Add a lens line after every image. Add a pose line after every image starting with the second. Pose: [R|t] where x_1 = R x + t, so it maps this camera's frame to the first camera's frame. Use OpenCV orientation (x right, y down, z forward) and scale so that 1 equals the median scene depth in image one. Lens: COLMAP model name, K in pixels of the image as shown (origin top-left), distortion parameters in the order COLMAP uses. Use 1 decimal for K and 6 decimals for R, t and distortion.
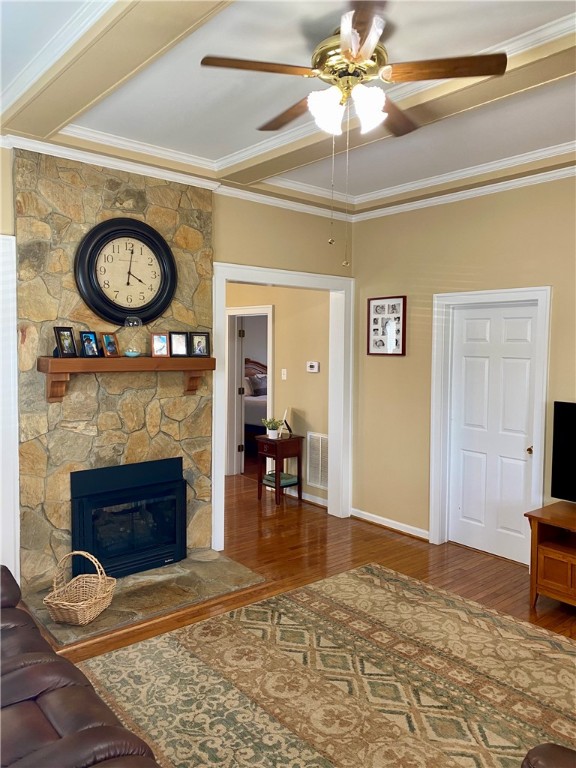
lens RADIAL K [[589.9, 0, 286.0], [0, 589.9, 372.4], [0, 0, 1]] dist [0.006657, -0.002406]
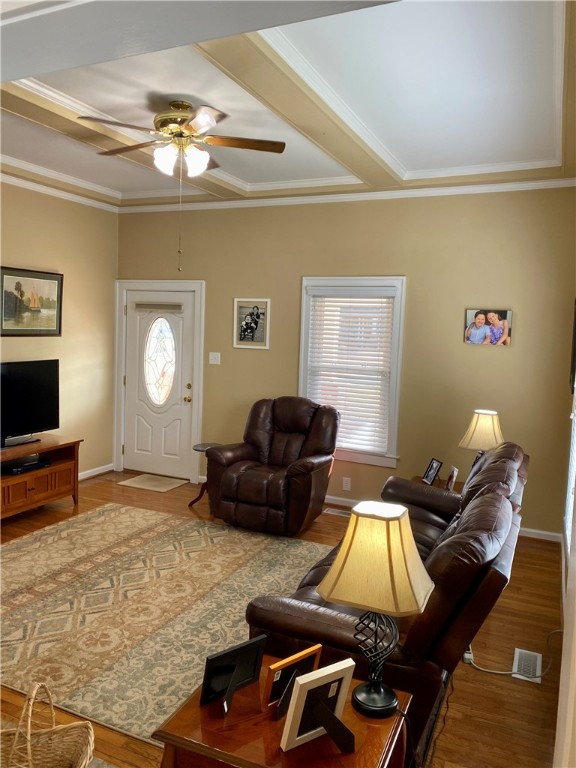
lens RADIAL K [[589.9, 0, 286.0], [0, 589.9, 372.4], [0, 0, 1]] dist [0.006657, -0.002406]
pose [[-0.428916, -0.100582, 0.897727, -0.852411], [0.005878, 0.993450, 0.114115, -0.064905], [-0.903325, 0.054223, -0.425515, 0.905198]]
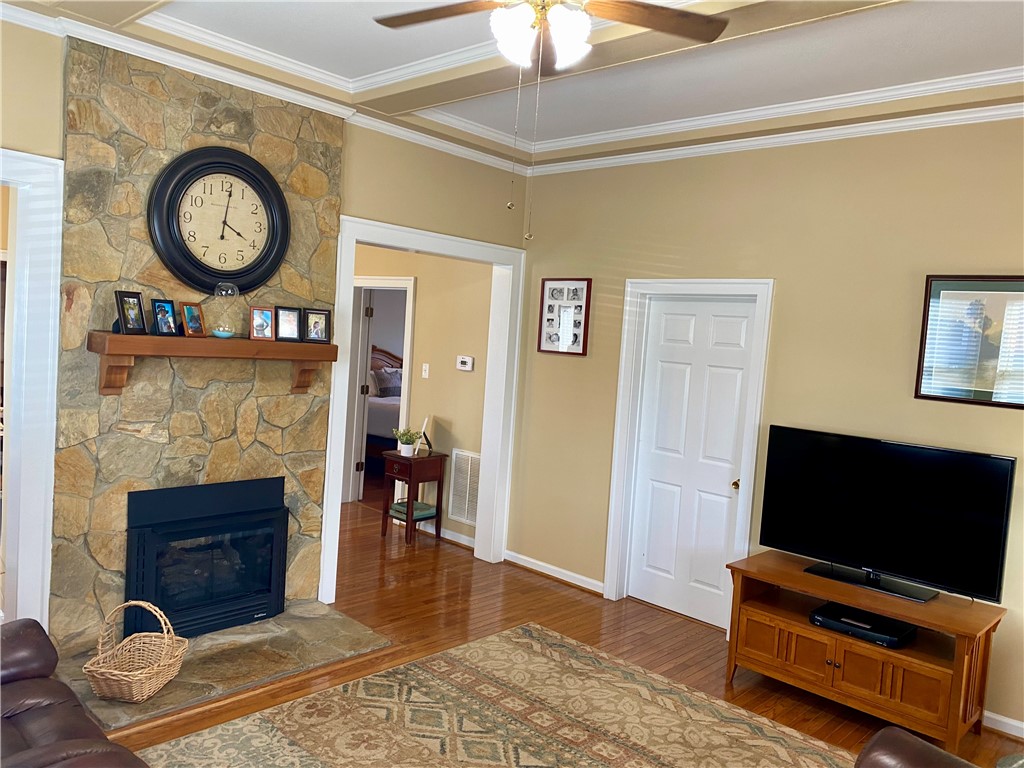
lens RADIAL K [[786.6, 0, 508.0], [0, 786.6, 379.1], [0, 0, 1]] dist [0.006657, -0.002406]
pose [[0.991922, 0.051938, 0.115725, -0.021630], [-0.053678, 0.998487, 0.011967, -0.006164], [-0.114928, -0.018083, 0.993209, -0.011715]]
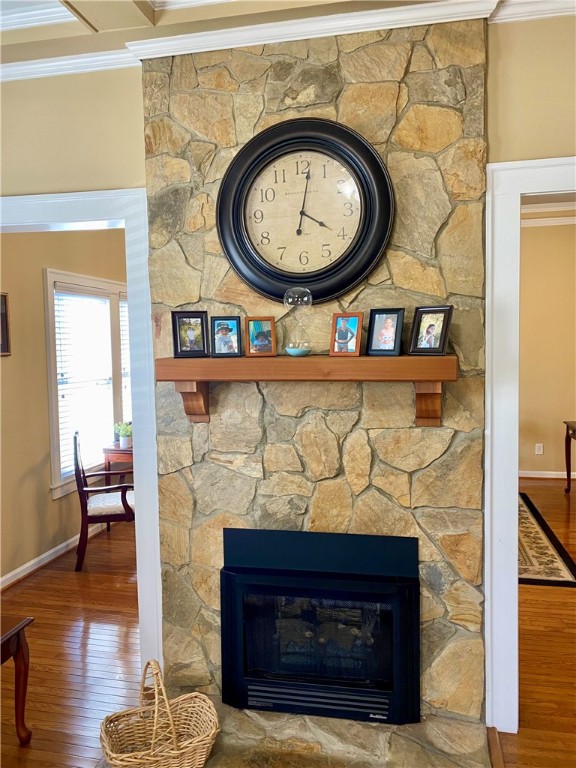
lens RADIAL K [[587.2, 0, 286.6], [0, 587.2, 380.2], [0, 0, 1]] dist [0.067042, -0.129149]
pose [[0.611228, 0.033157, -0.790759, 0.206327], [-0.015015, 0.999428, 0.030301, -0.020379], [0.791312, -0.006648, 0.611377, 0.656787]]
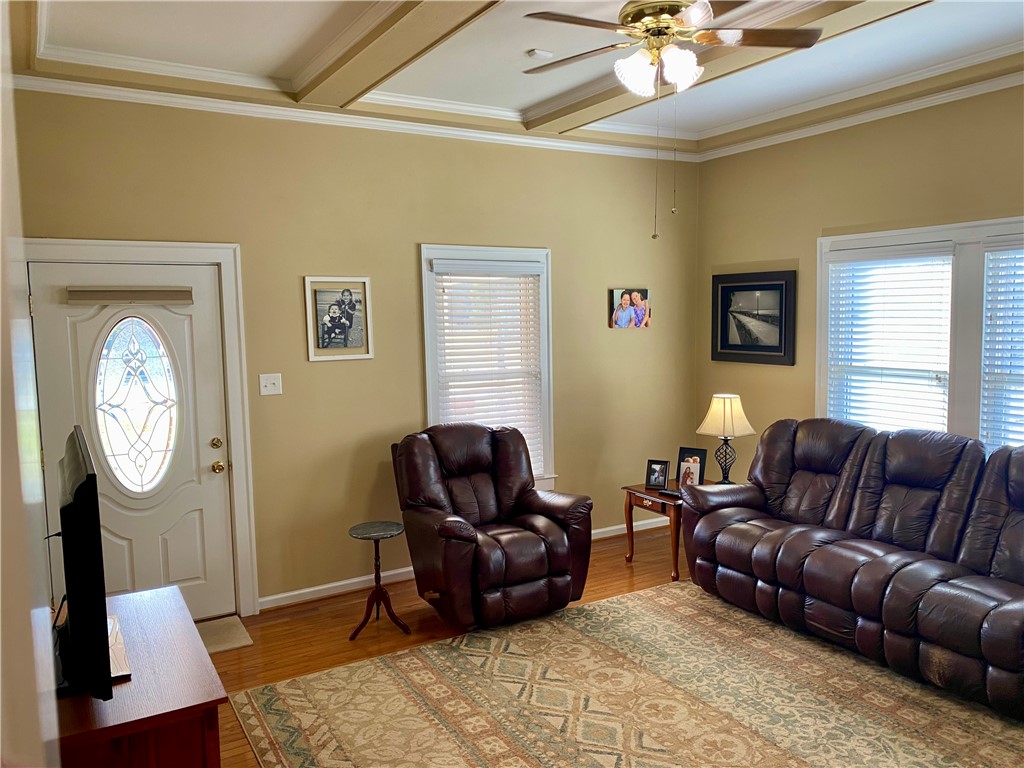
lens RADIAL K [[785.4, 0, 520.1], [0, 785.4, 396.2], [0, 0, 1]] dist [0.033476, -0.050424]
pose [[-0.988326, -0.012355, 0.151852, 0.083539], [0.011575, 0.987737, 0.155697, -0.084979], [-0.151913, 0.155637, -0.976063, 1.497709]]
